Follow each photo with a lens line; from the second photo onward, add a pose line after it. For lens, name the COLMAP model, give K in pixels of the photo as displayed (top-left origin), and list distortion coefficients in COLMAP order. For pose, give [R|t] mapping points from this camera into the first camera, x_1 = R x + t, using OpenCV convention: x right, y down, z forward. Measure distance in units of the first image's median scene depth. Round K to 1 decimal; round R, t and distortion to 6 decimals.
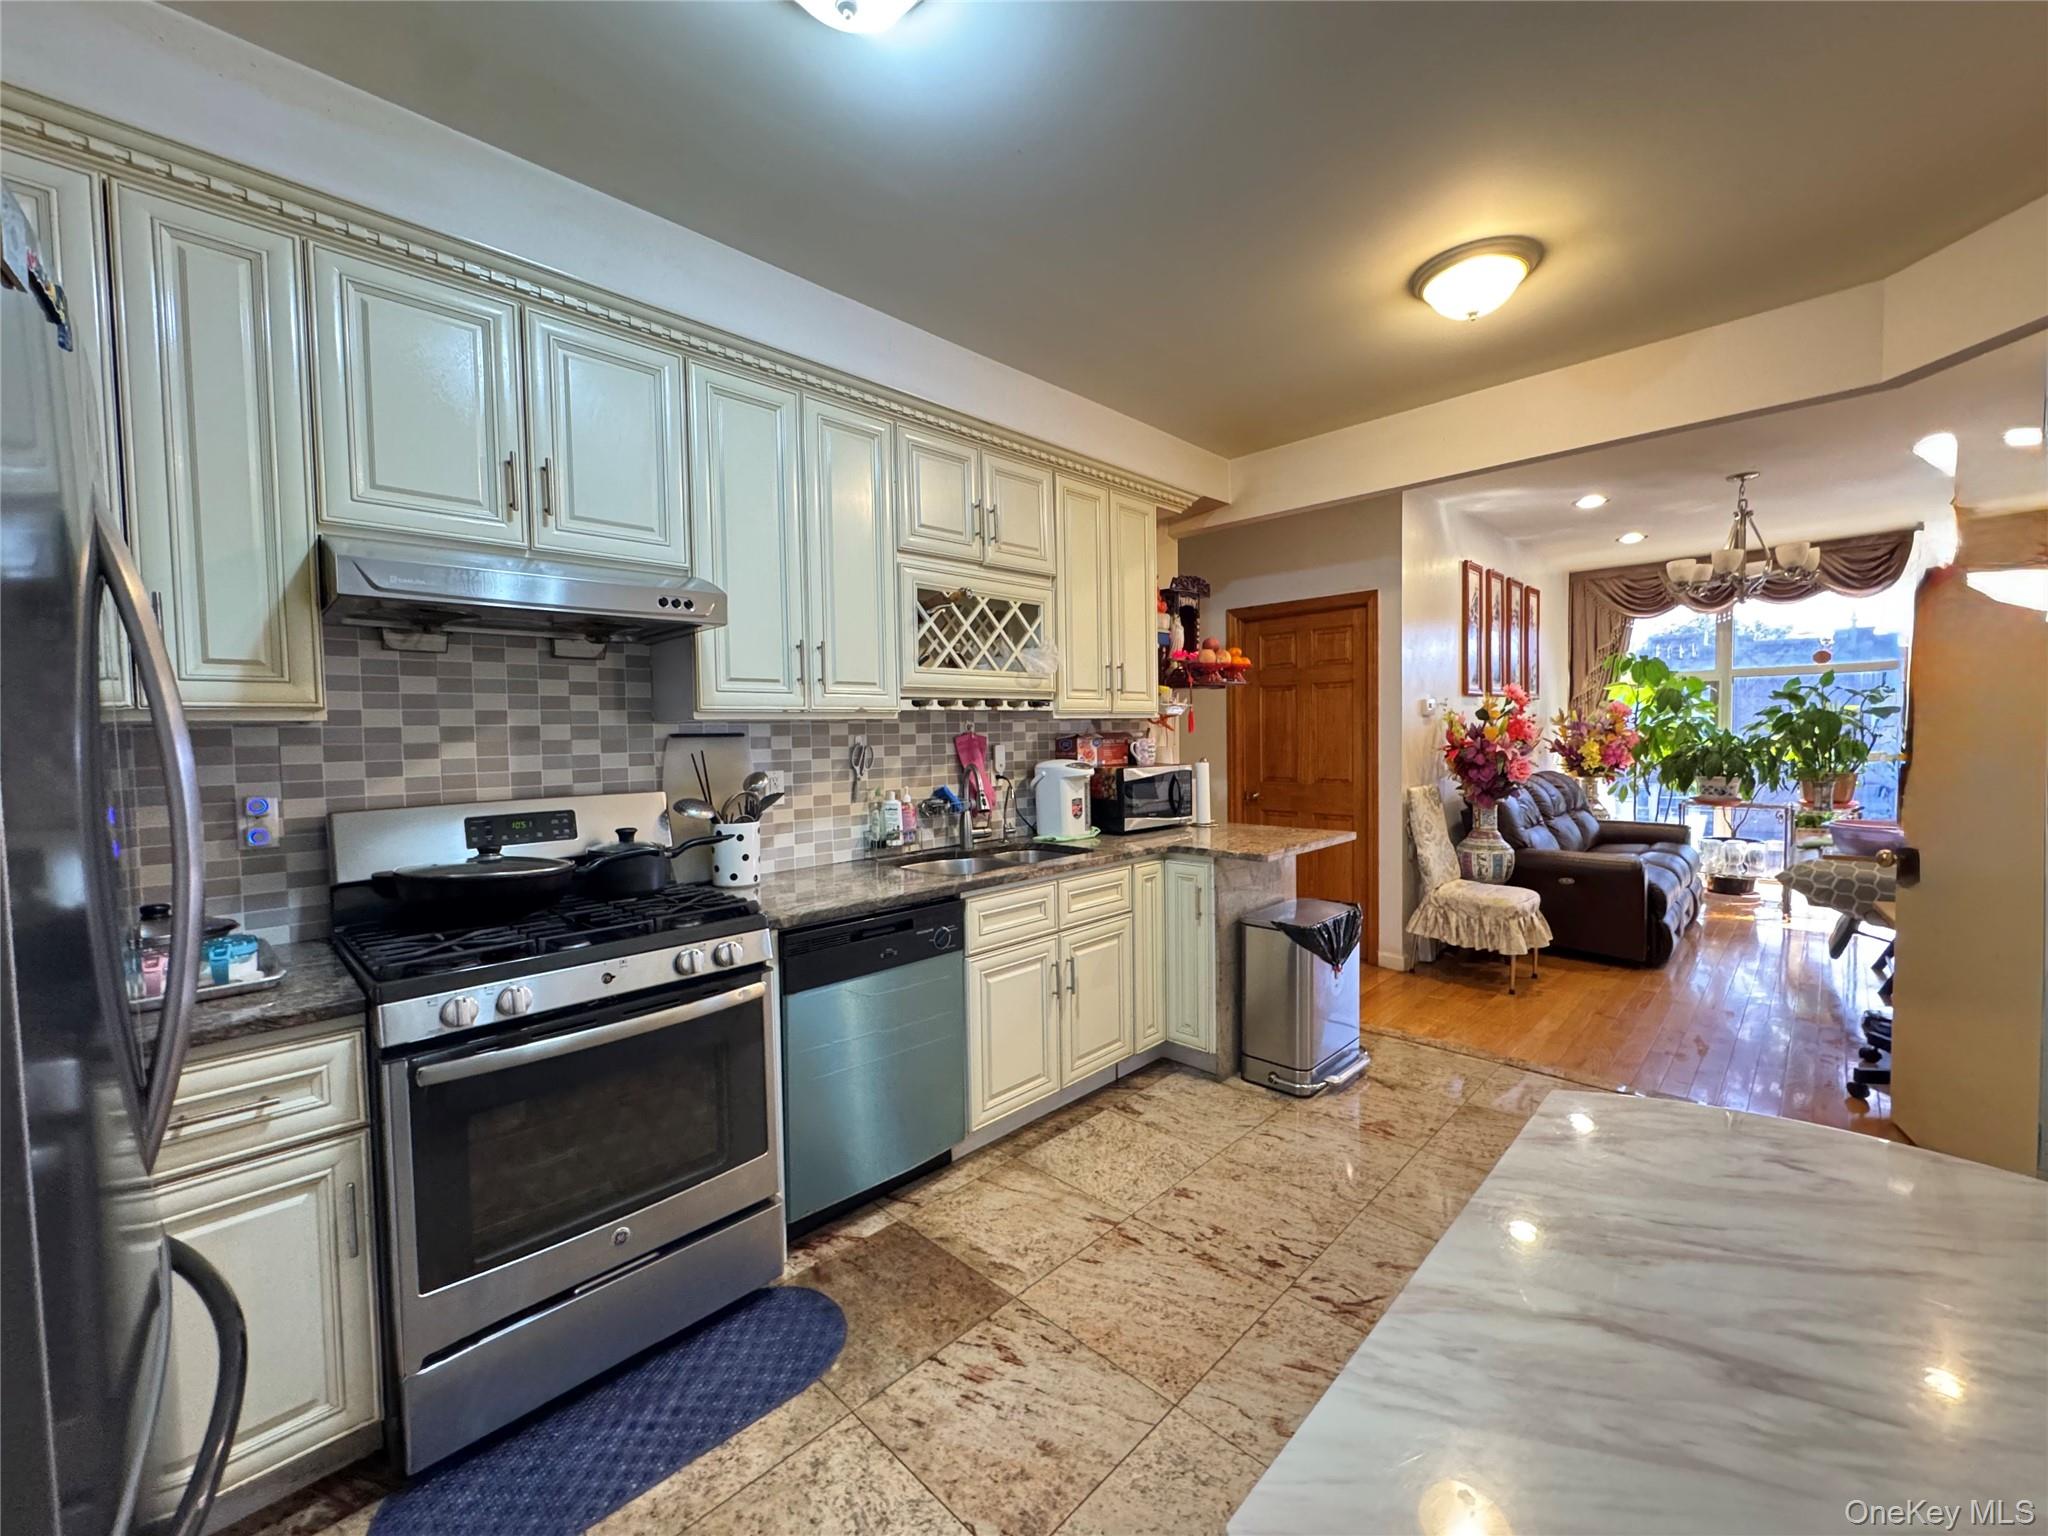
lens RADIAL K [[816.4, 0, 1026.6], [0, 816.4, 761.0], [0, 0, 1]] dist [-0.001522, -0.000142]
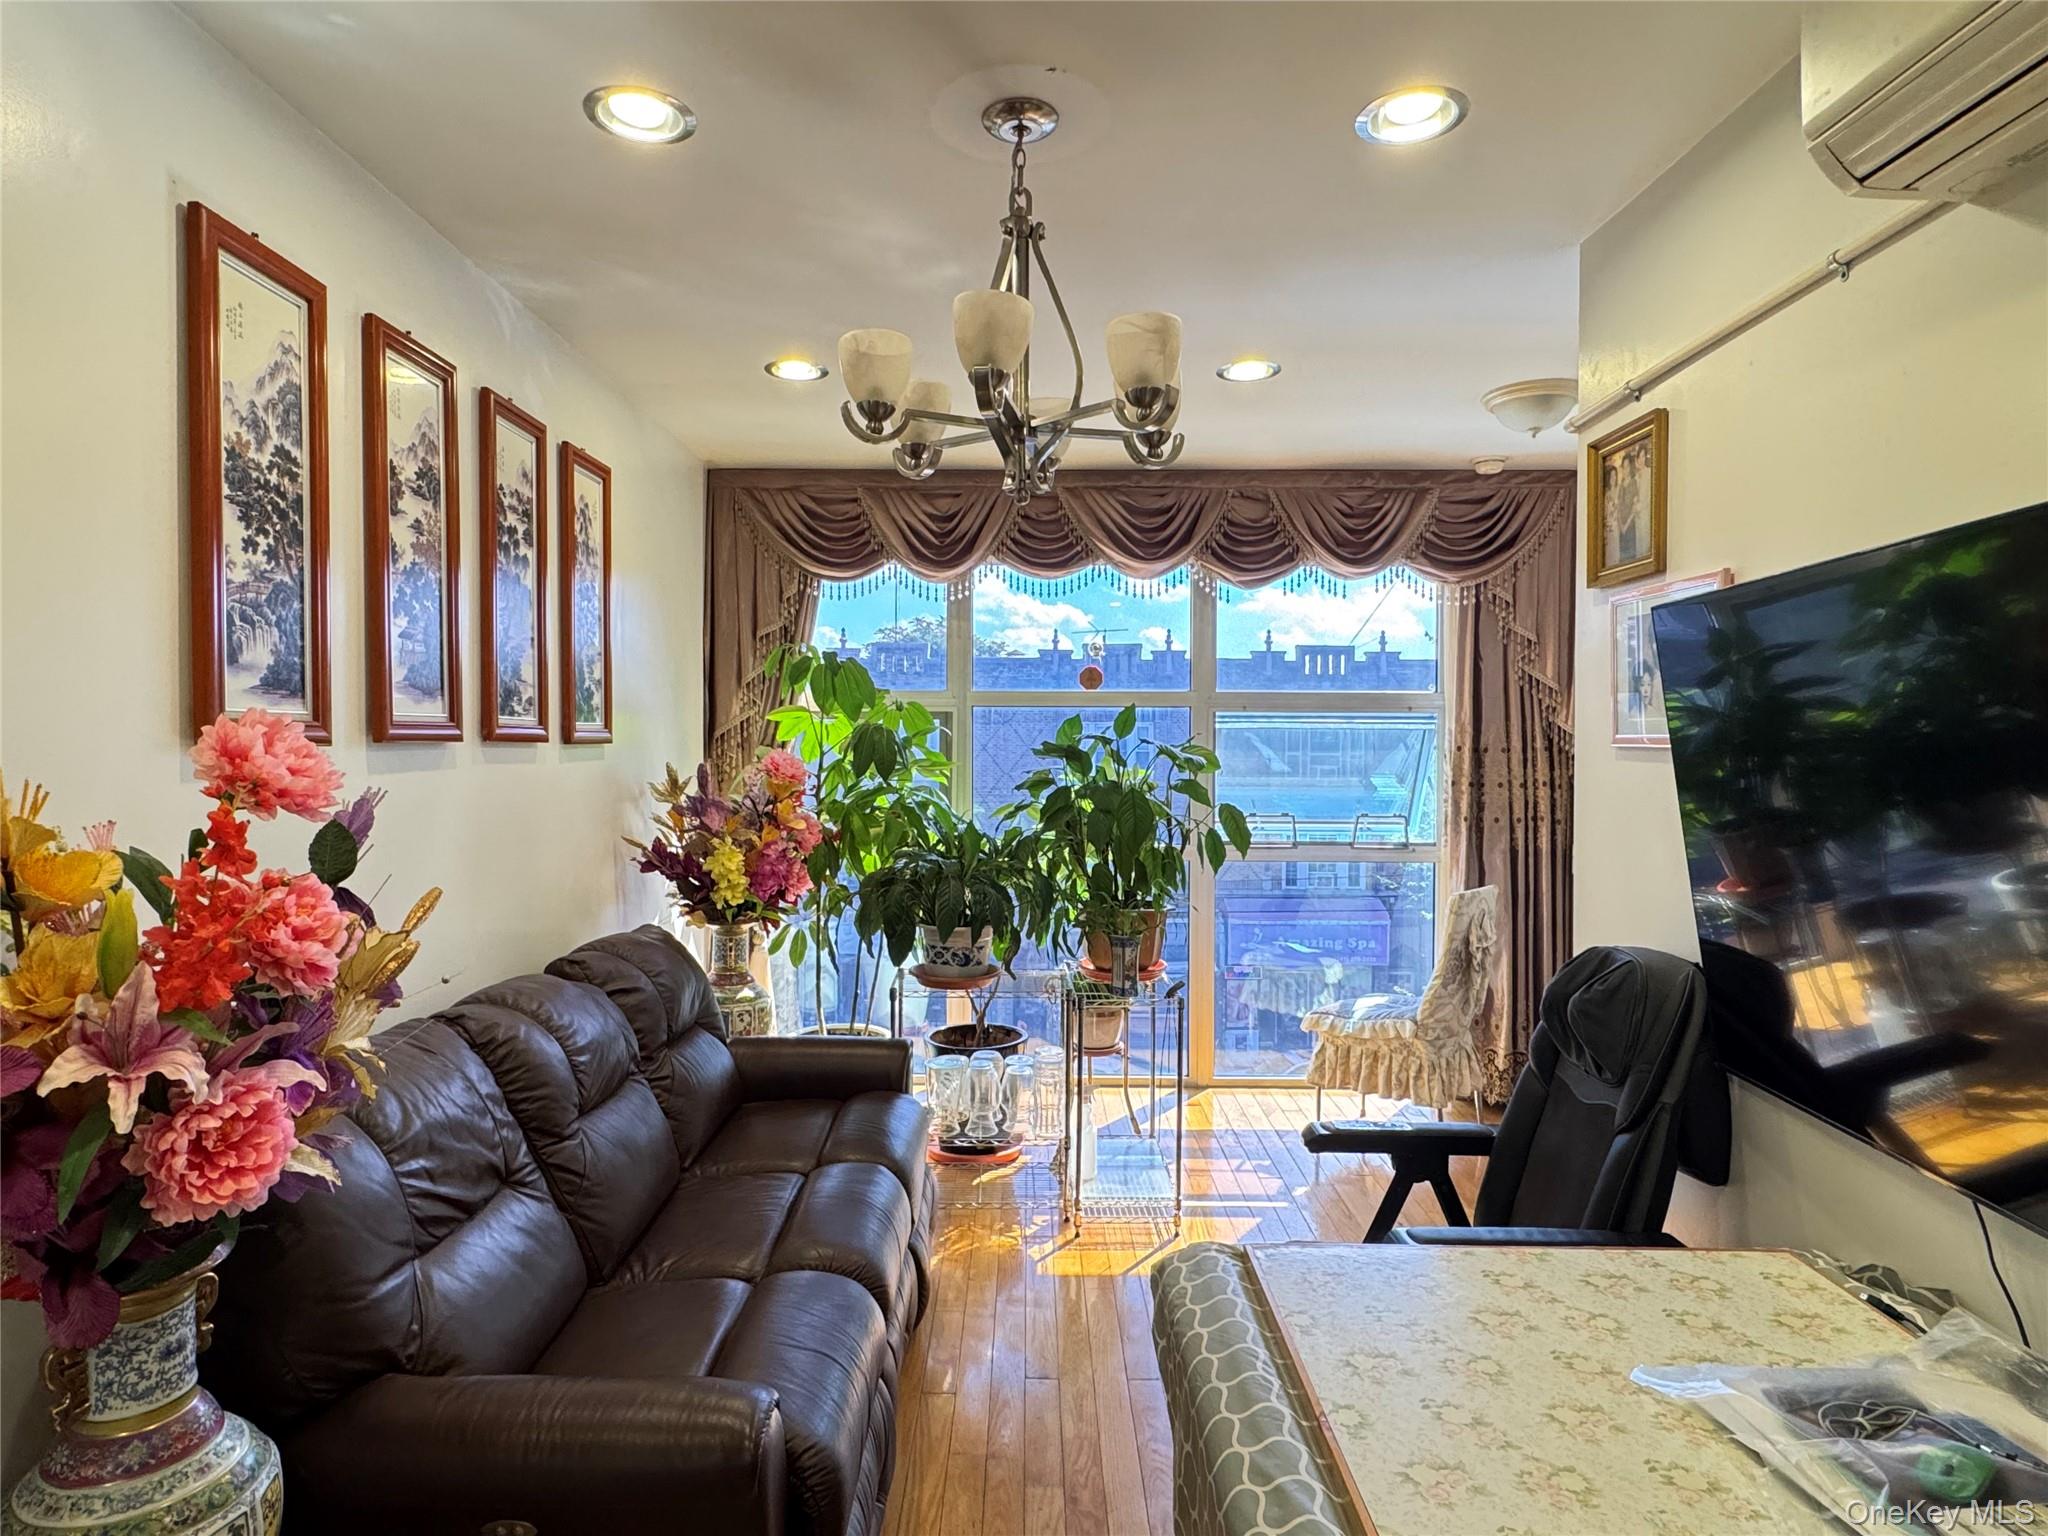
lens RADIAL K [[1124.0, 0, 1024.9], [0, 1124.0, 775.9], [0, 0, 1]] dist [-0.006815, -0.000711]
pose [[0.712473, -0.001633, 0.701698, 0.425880], [0.009555, 0.999927, -0.007375, -0.058603], [-0.701635, 0.011959, 0.712437, 0.514926]]
